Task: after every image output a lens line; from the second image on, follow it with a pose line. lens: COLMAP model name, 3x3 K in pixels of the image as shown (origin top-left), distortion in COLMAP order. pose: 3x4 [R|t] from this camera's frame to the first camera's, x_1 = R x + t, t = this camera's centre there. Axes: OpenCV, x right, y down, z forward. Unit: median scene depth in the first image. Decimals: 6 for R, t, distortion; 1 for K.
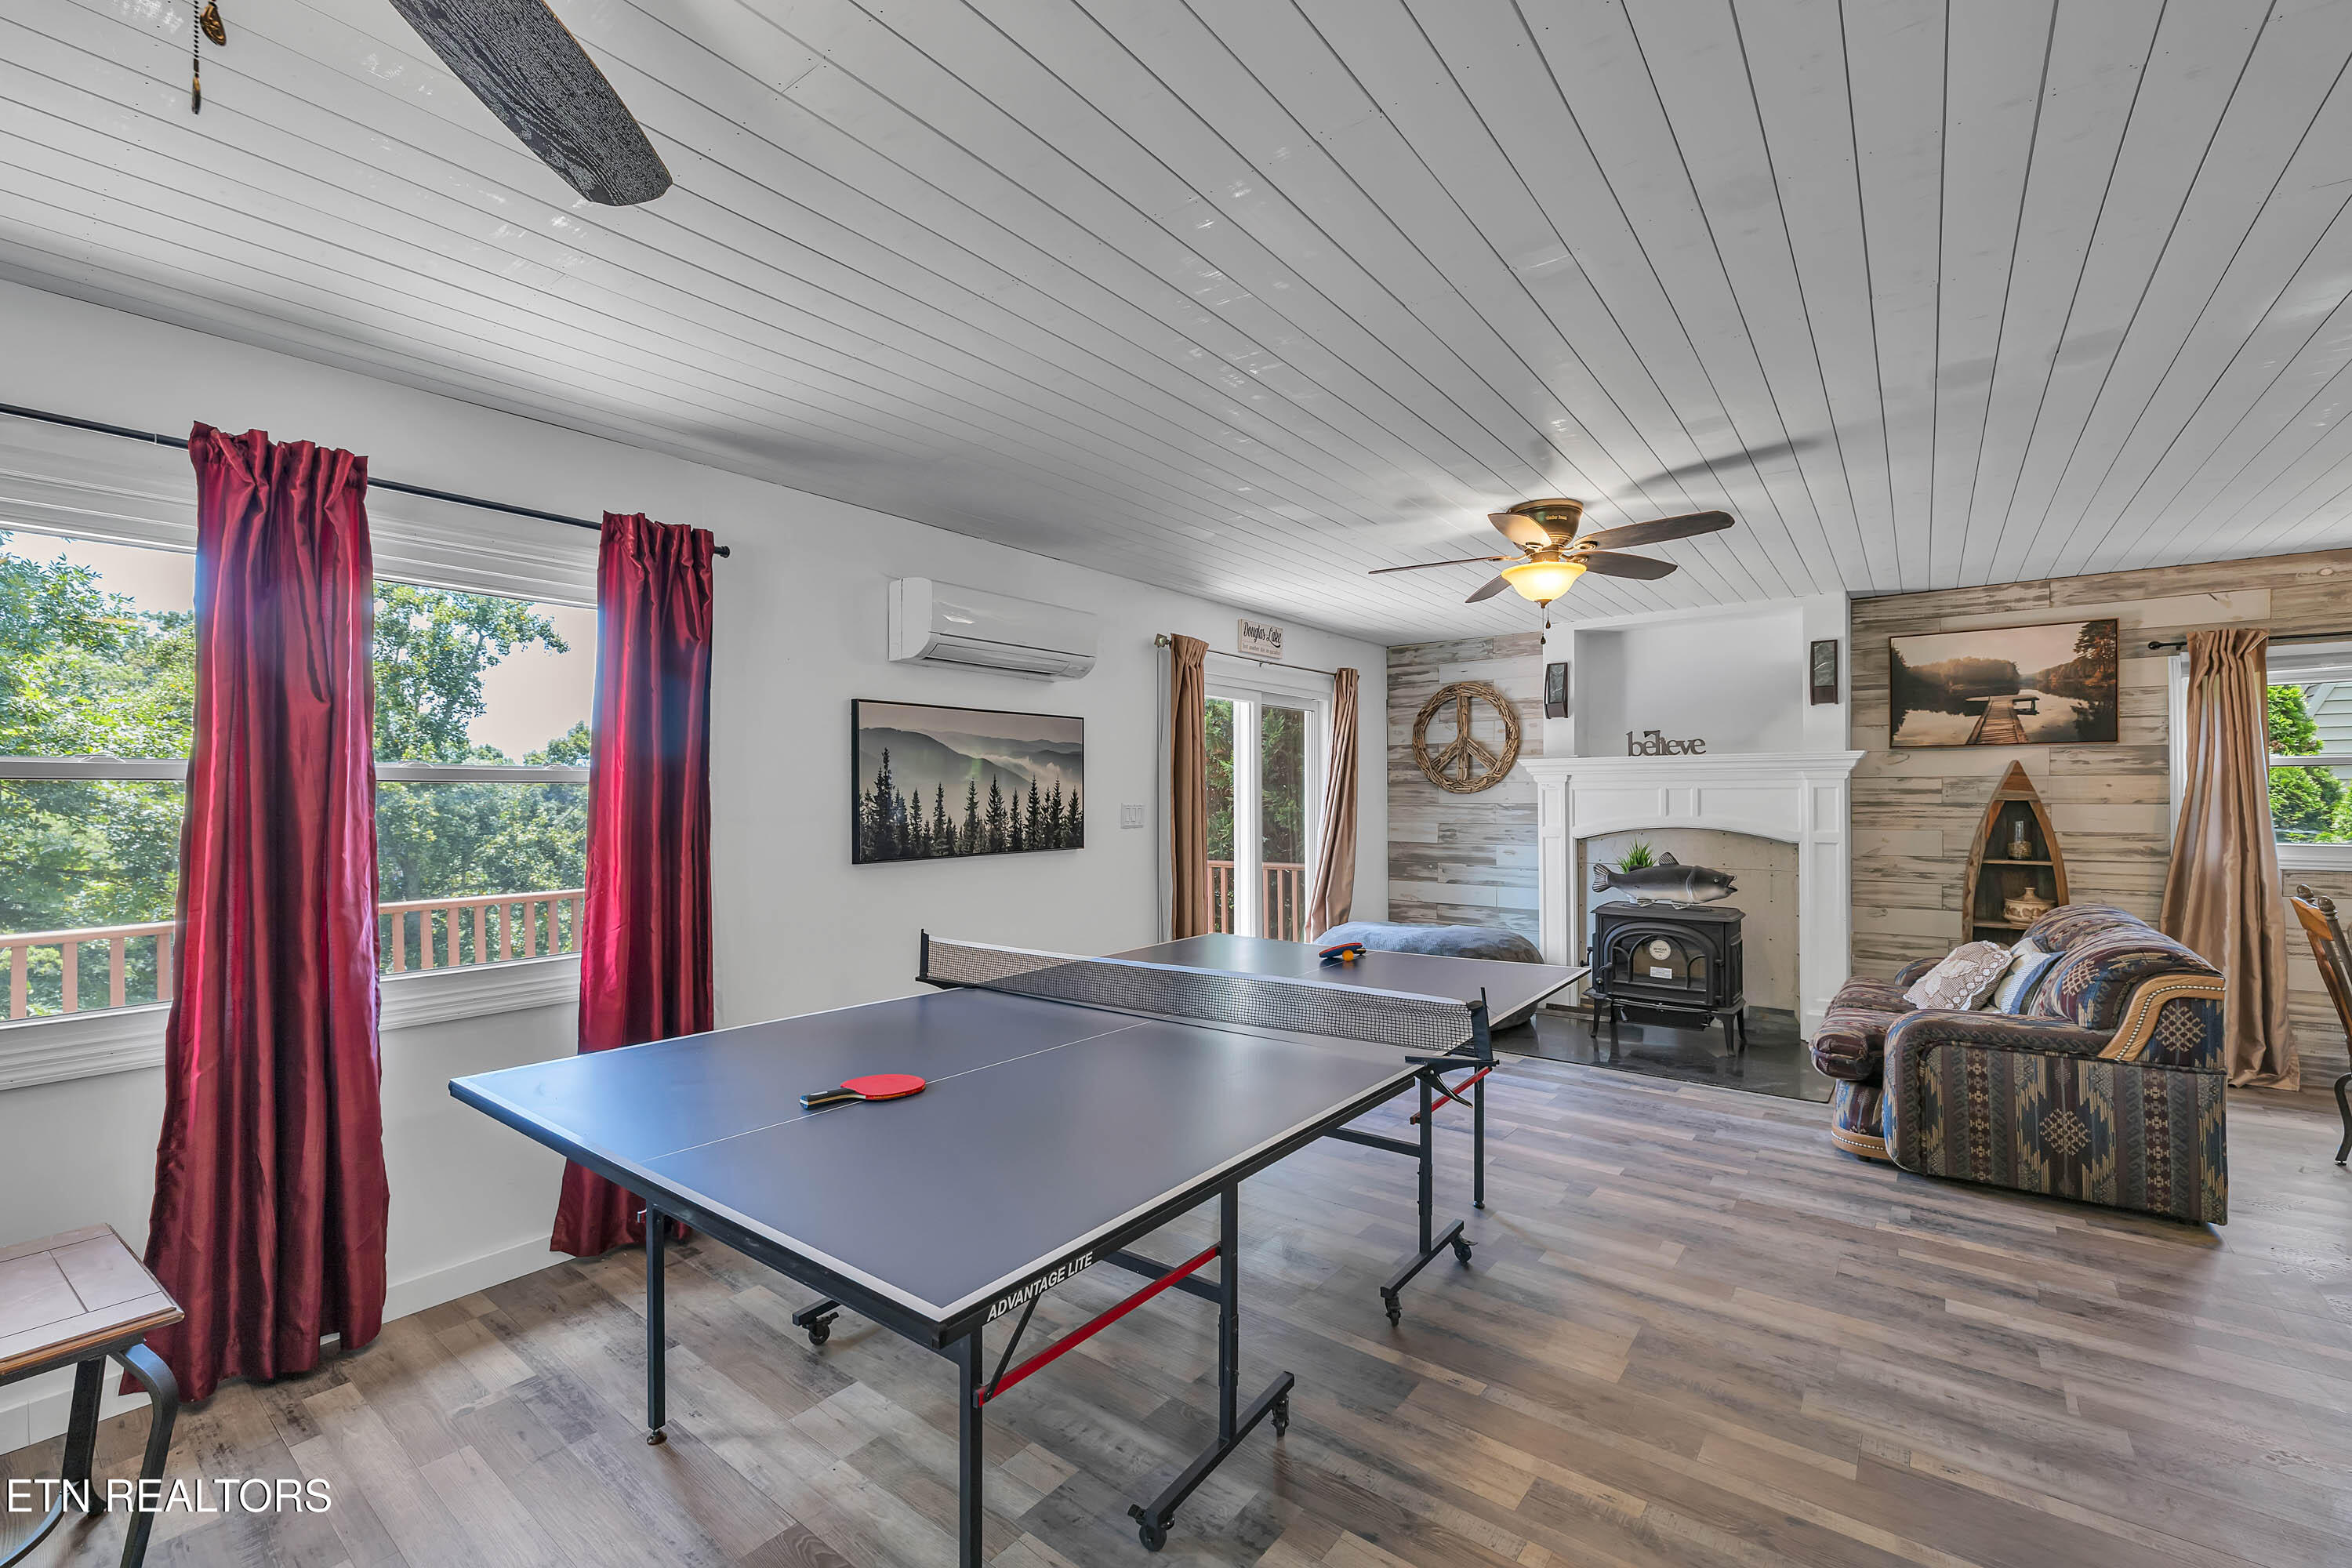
lens RADIAL K [[994.7, 0, 1173.7], [0, 994.7, 793.5], [0, 0, 1]] dist [0.000538, -0.000076]
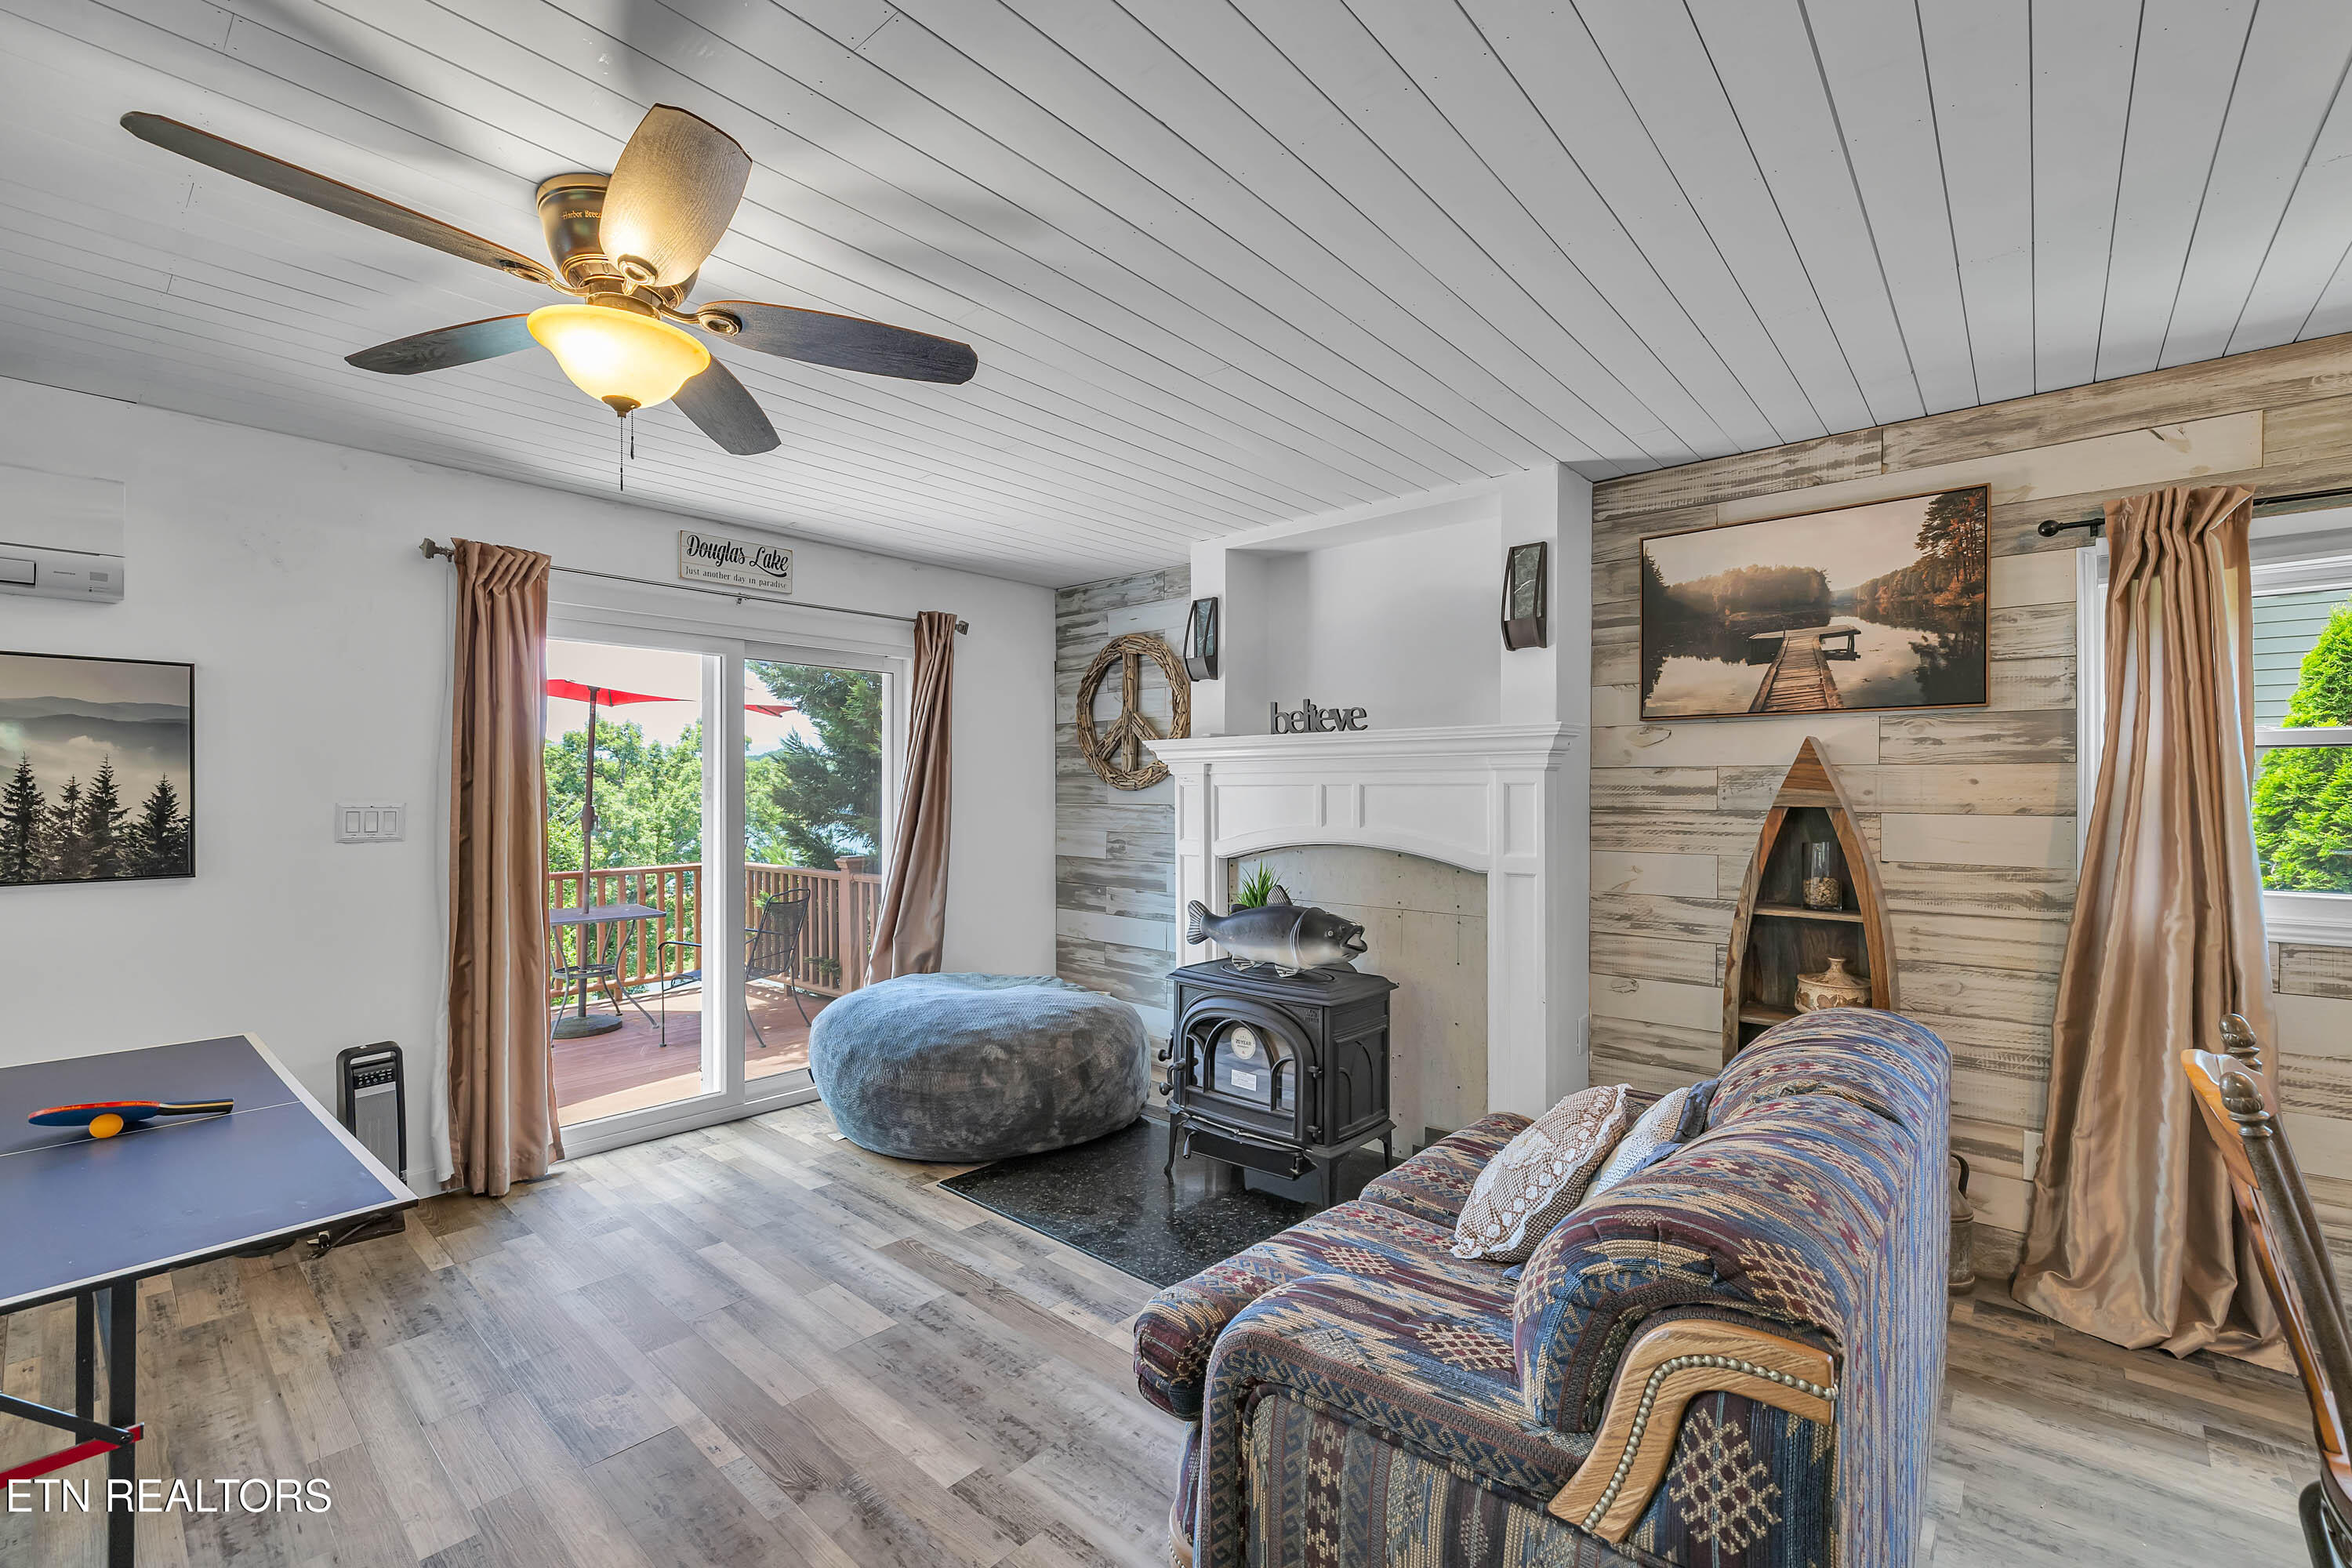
lens RADIAL K [[1003.0, 0, 1182.2], [0, 1003.0, 793.4], [0, 0, 1]] dist [0.000623, -0.000103]
pose [[0.997765, 0.005068, -0.066634, 0.503734], [-0.004729, 0.999975, 0.005241, -0.002314], [0.066659, -0.004914, 0.997764, 0.381624]]
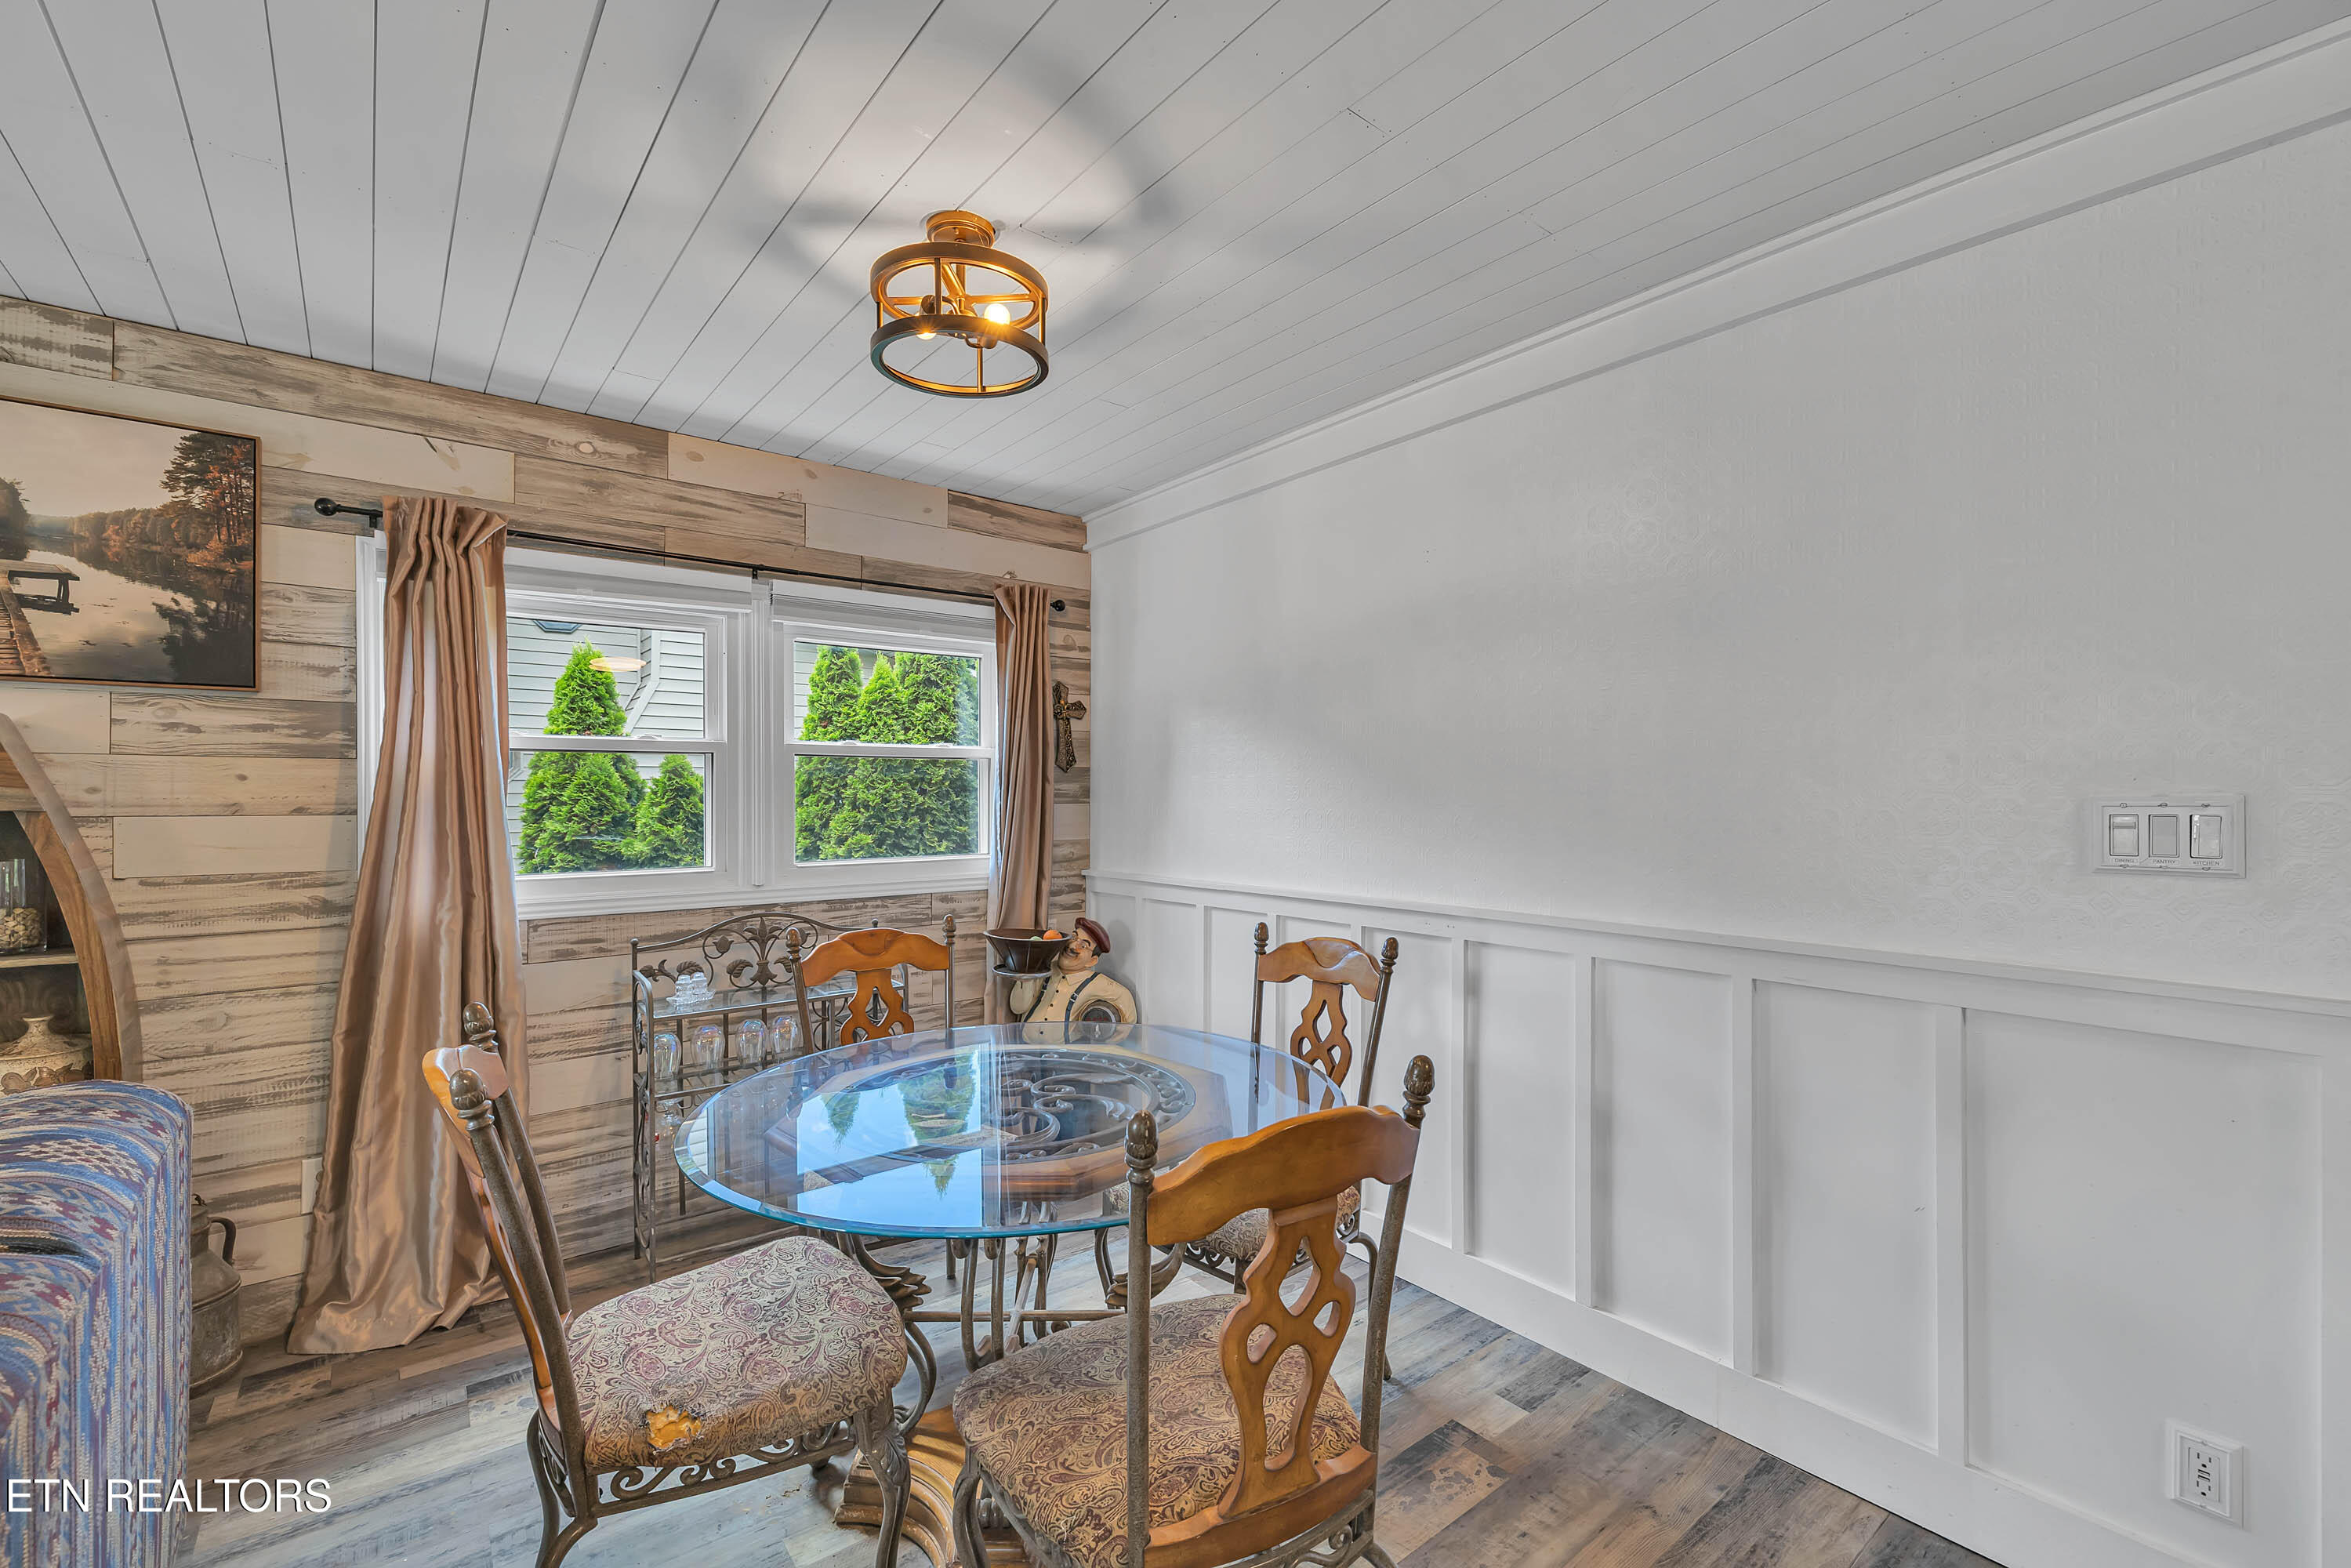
lens RADIAL K [[989.6, 0, 1178.5], [0, 989.6, 791.4], [0, 0, 1]] dist [-0.000094, -0.000320]
pose [[0.240321, 0.002741, 0.970690, 0.551268], [-0.003947, 0.999991, -0.001847, -0.002222], [-0.970686, -0.003387, 0.240329, 0.415417]]
